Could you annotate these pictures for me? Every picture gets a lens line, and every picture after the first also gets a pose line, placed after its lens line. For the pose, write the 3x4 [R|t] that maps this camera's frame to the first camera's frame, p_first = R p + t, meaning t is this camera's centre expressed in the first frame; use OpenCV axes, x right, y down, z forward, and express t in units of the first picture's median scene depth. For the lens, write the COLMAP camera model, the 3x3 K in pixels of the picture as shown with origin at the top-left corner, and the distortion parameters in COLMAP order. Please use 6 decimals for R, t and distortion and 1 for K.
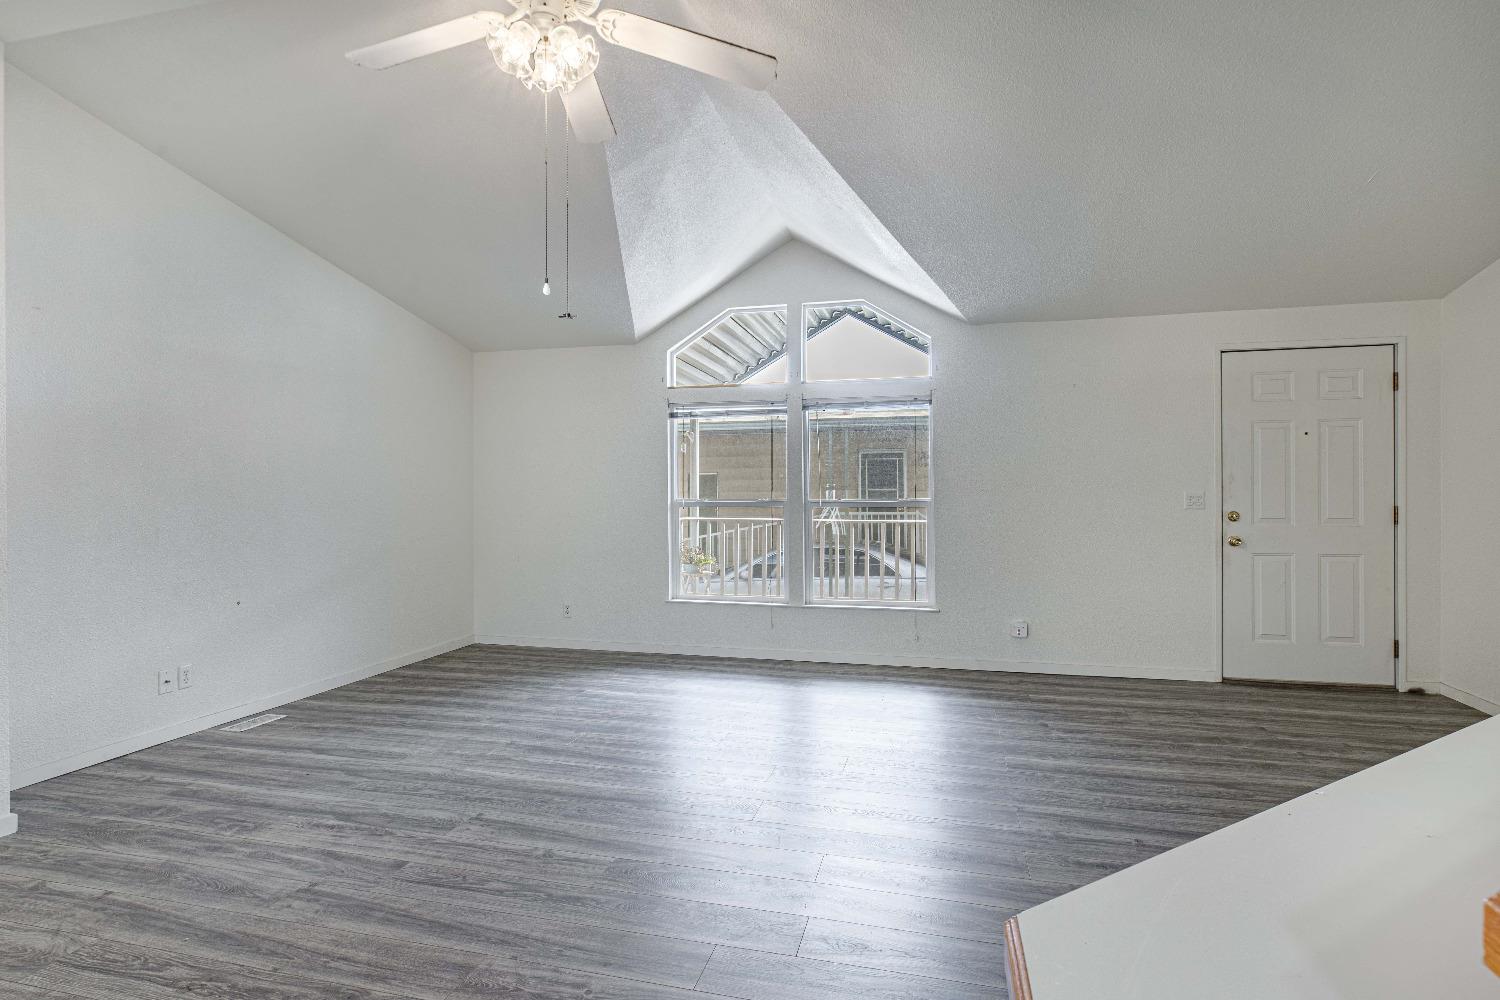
lens RADIAL K [[771.6, 0, 746.2], [0, 771.6, 499.6], [0, 0, 1]] dist [0.002059, 0.000778]
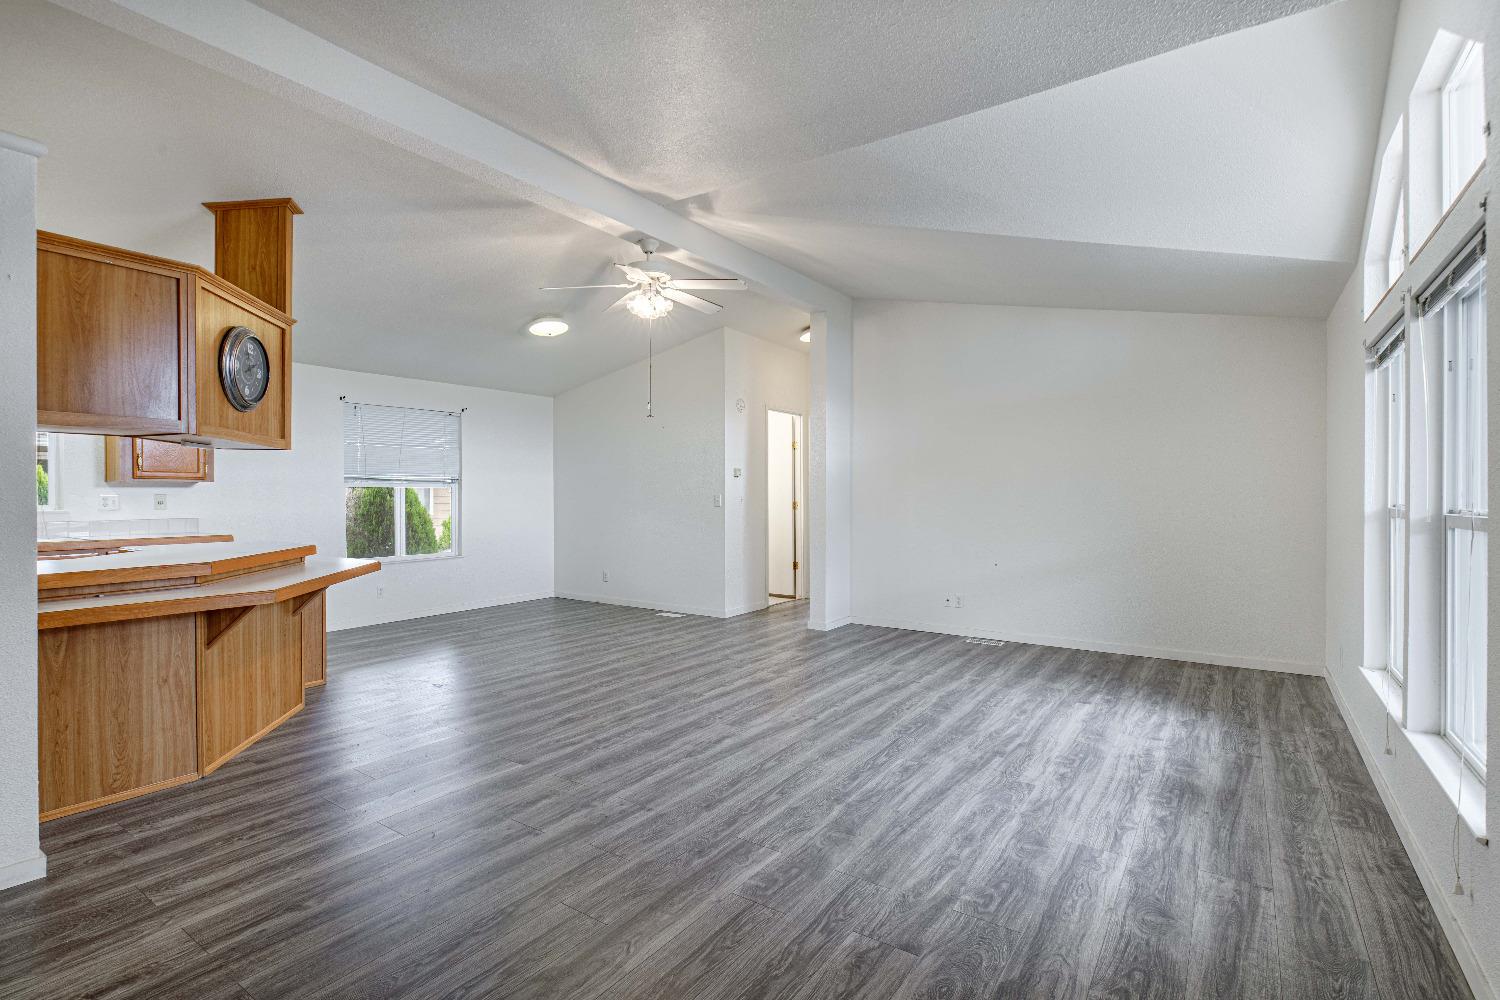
lens RADIAL K [[719.4, 0, 755.9], [0, 719.4, 497.8], [0, 0, 1]] dist [-0.004517, -0.000210]
pose [[-0.339513, 0.008606, -0.940562, 1.083800], [-0.005071, 0.999927, 0.010979, -0.014373], [0.940588, 0.008497, -0.339445, 1.328647]]
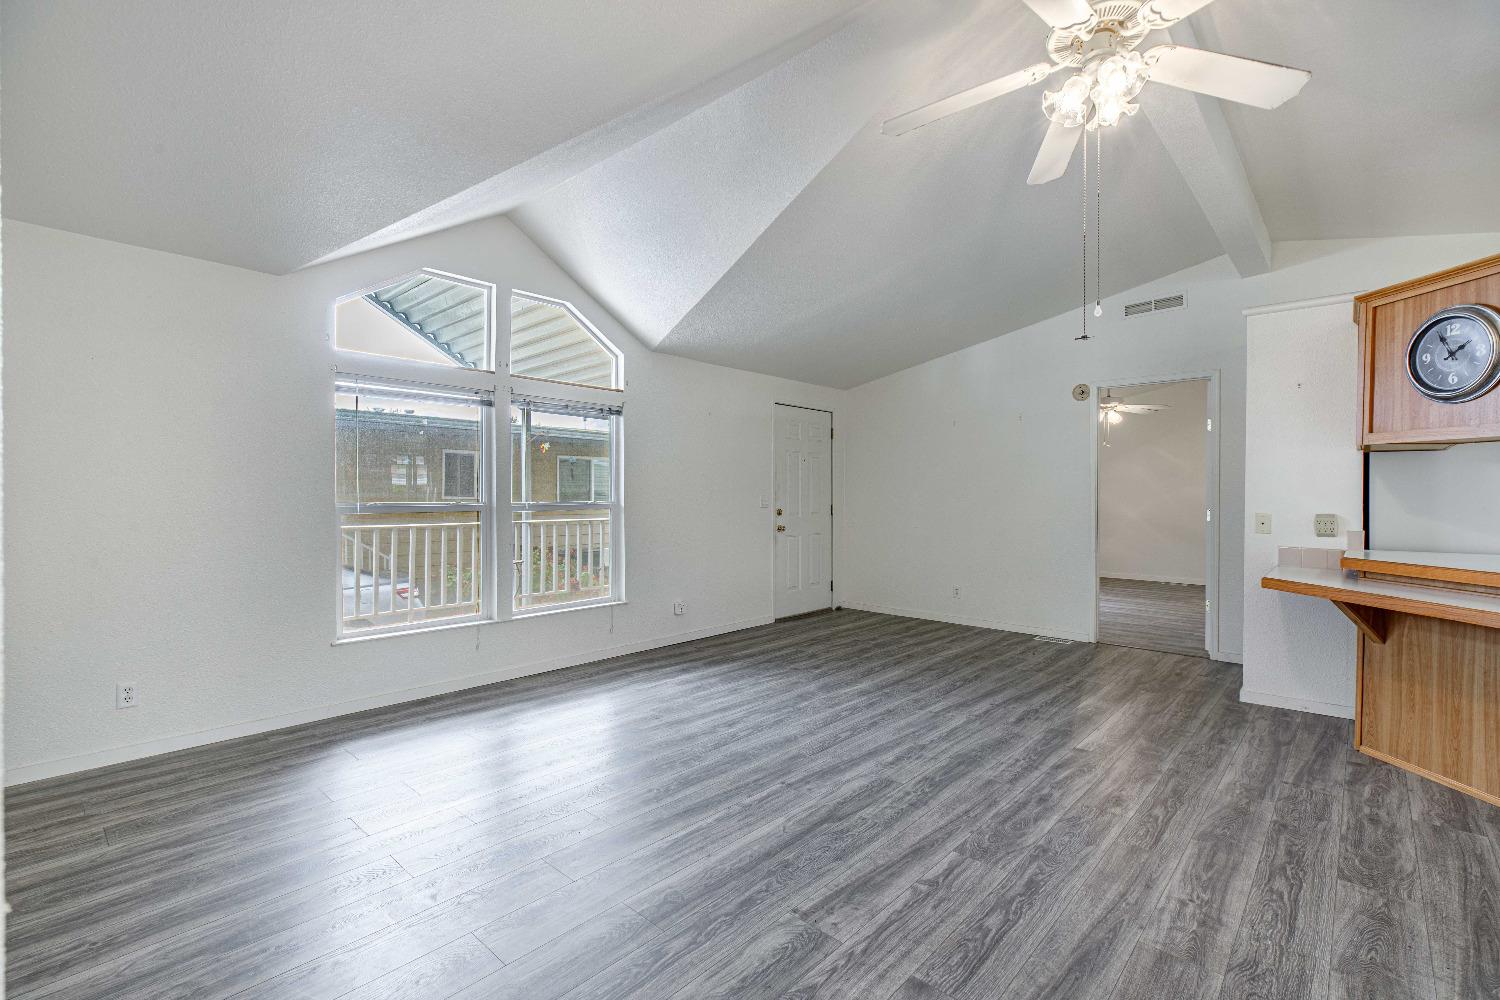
lens RADIAL K [[672.6, 0, 755.0], [0, 672.6, 494.6], [0, 0, 1]] dist [0.002066, 0.000836]
pose [[0.464084, 0.006603, 0.885767, -0.861969], [0.001770, 0.999963, -0.008381, -0.002668], [-0.885790, 0.005458, 0.464055, 0.644929]]
